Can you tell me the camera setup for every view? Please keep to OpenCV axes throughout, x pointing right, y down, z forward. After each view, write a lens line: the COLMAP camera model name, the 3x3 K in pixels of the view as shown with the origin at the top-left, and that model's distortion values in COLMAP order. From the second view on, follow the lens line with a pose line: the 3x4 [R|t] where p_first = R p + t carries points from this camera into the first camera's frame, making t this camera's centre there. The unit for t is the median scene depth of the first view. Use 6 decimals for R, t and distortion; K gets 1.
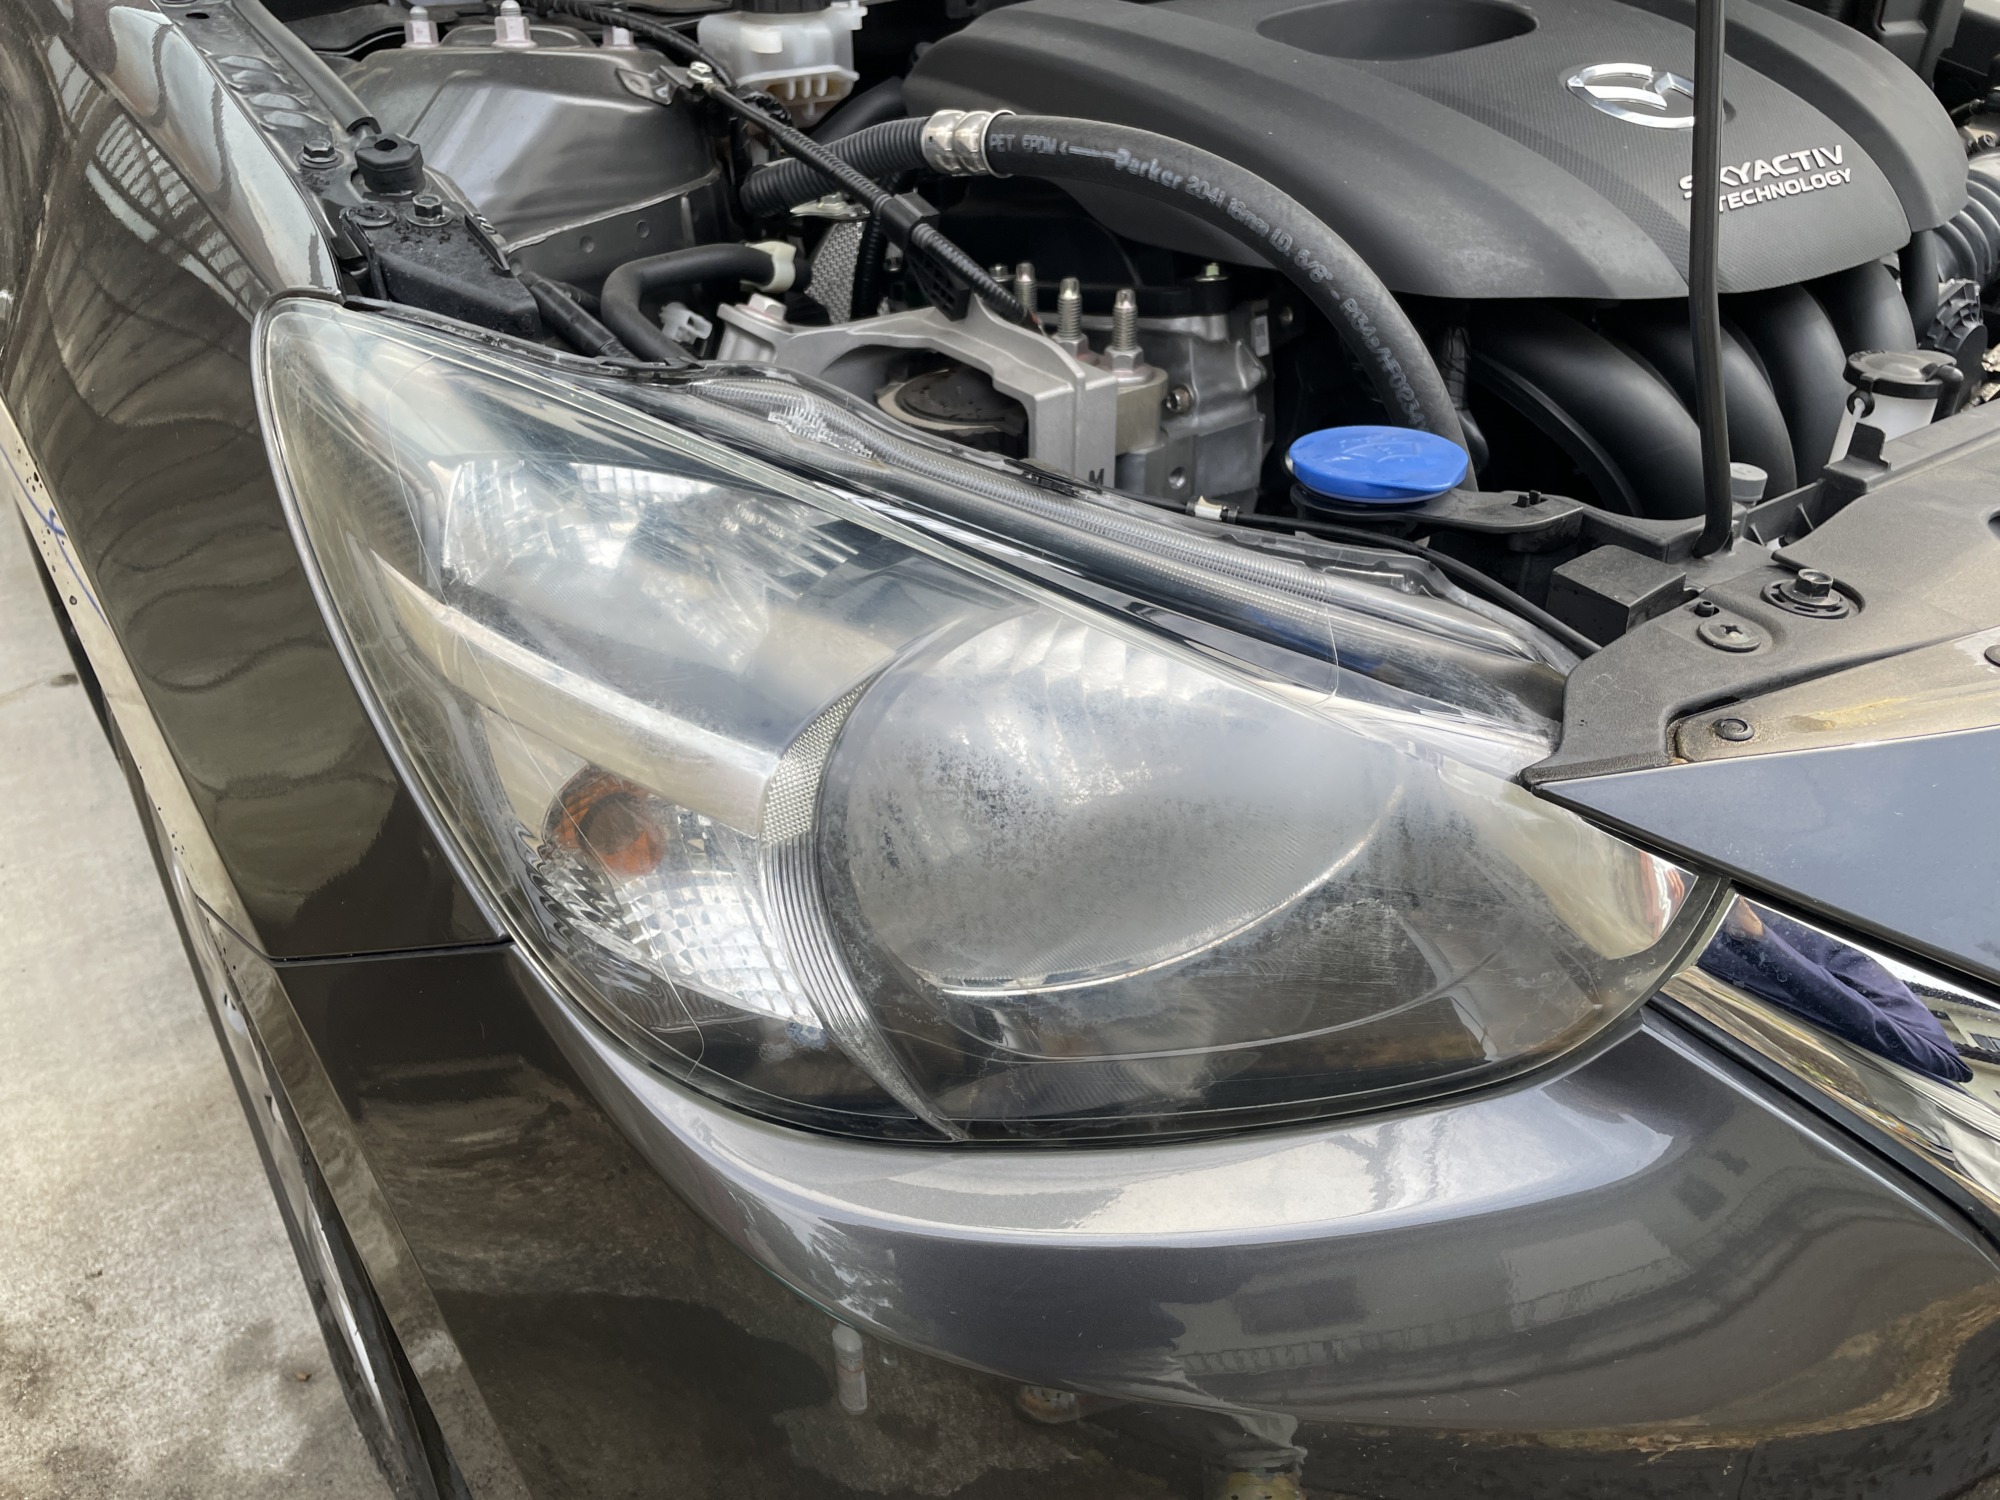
lens RADIAL K [[1548.5, 0, 990.6], [0, 1548.5, 753.0], [0, 0, 1]] dist [0.060832, -0.107614]
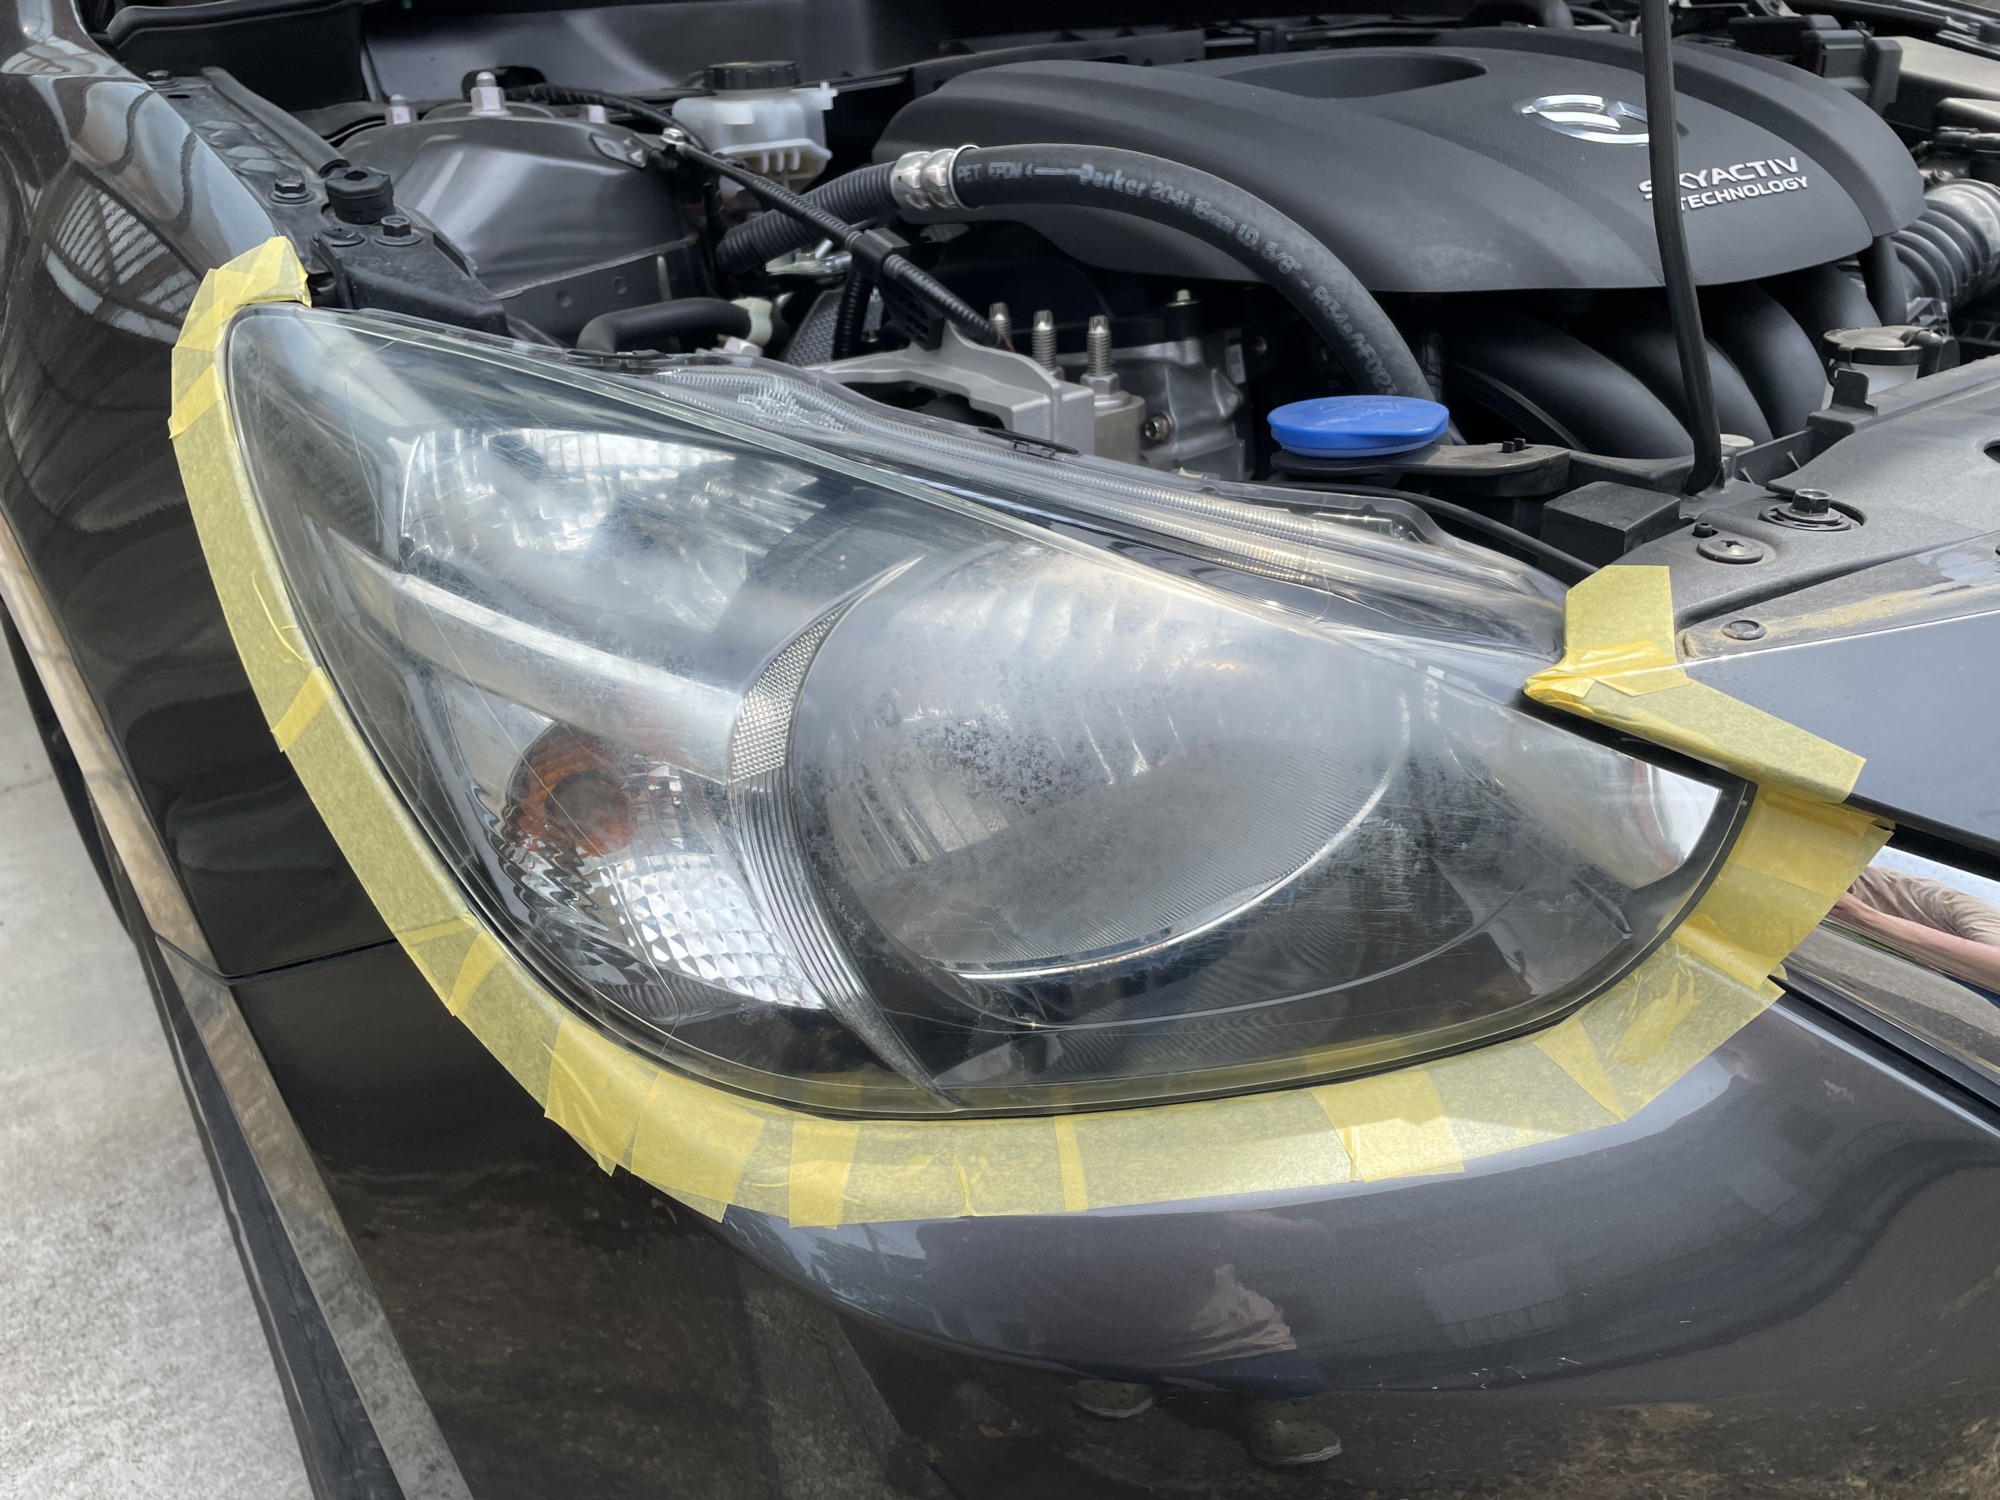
lens RADIAL K [[1535.0, 0, 1000.0], [0, 1535.0, 750.0], [0, 0, 1]] dist [0.061616, -0.096745]
pose [[0.999057, -0.043326, 0.002830, 0.009015], [0.043378, 0.993170, -0.108310, 0.096959], [0.001882, 0.108330, 0.994113, 0.042038]]
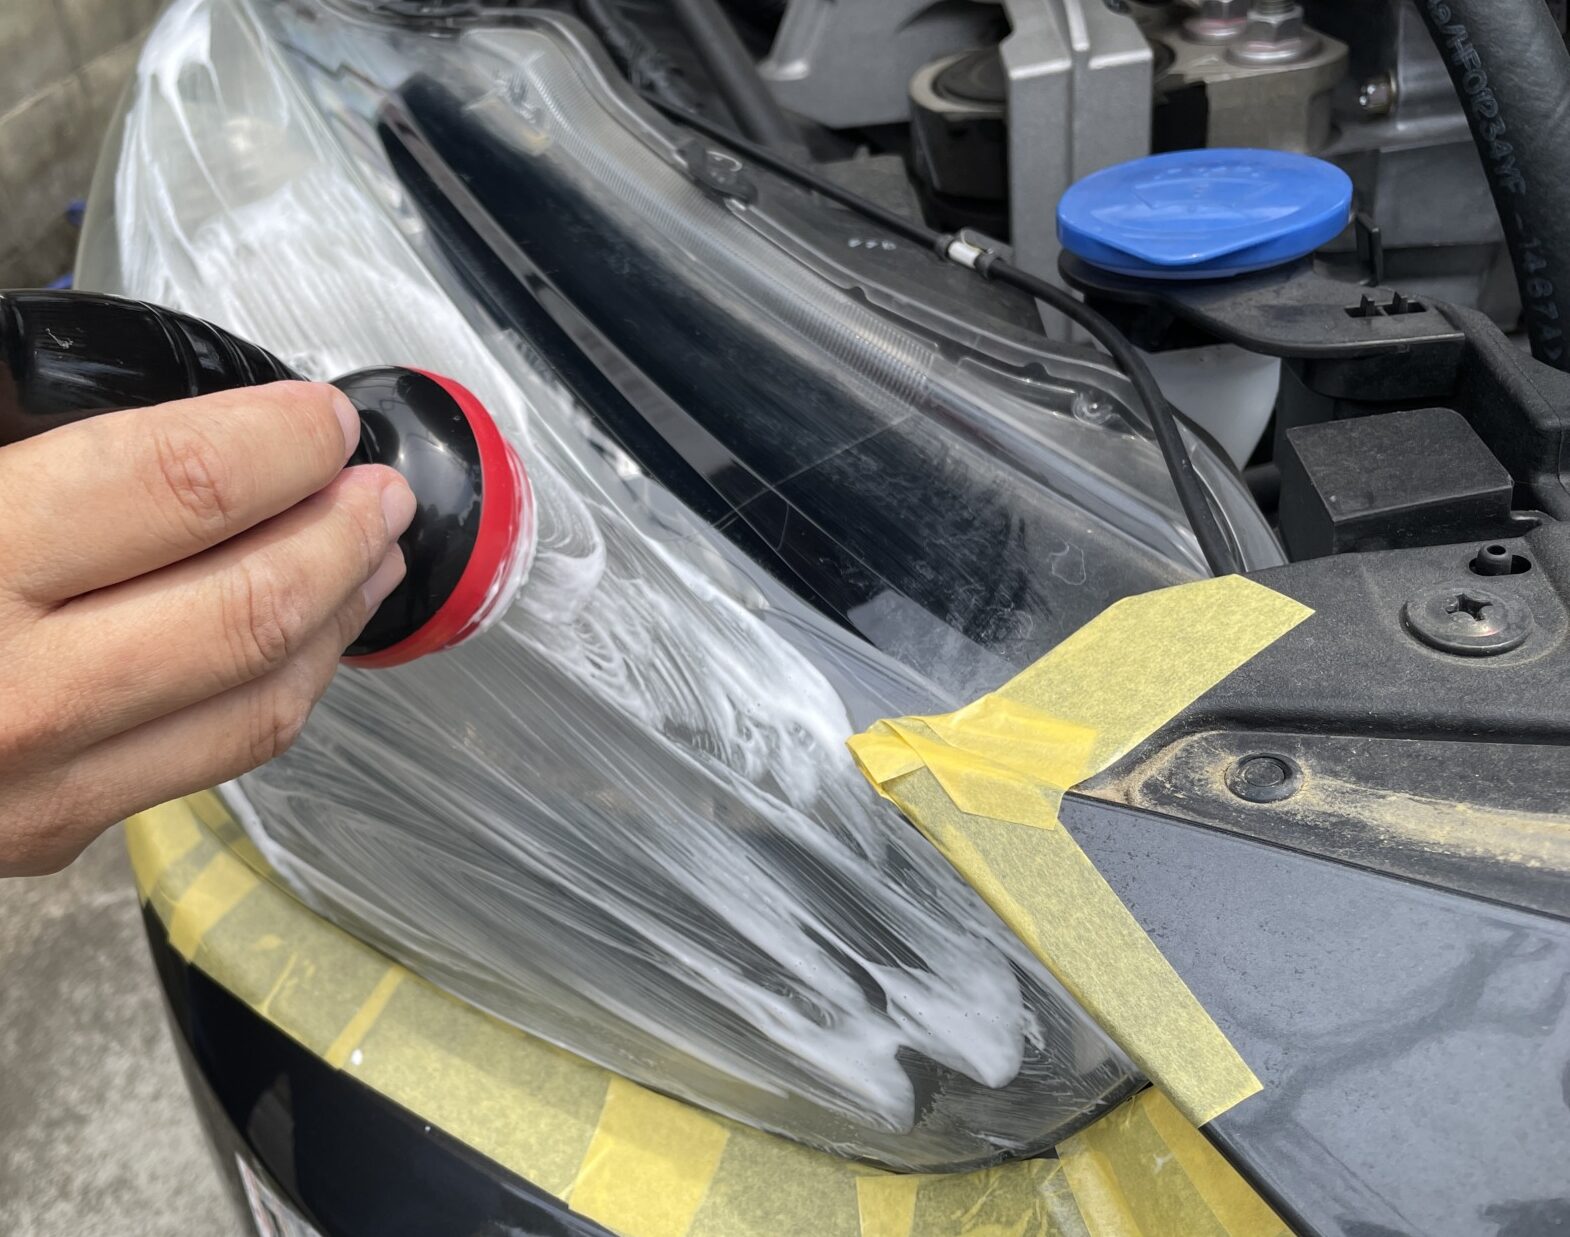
lens RADIAL K [[1550.6, 0, 561.5], [0, 1550.6, 632.2], [0, 0, 1]] dist [0.058867, -0.093603]
pose [[0.716521, 0.288175, -0.635258, 0.432775], [-0.201254, 0.957354, 0.207291, -0.086564], [0.667903, -0.020679, 0.743961, 0.299998]]
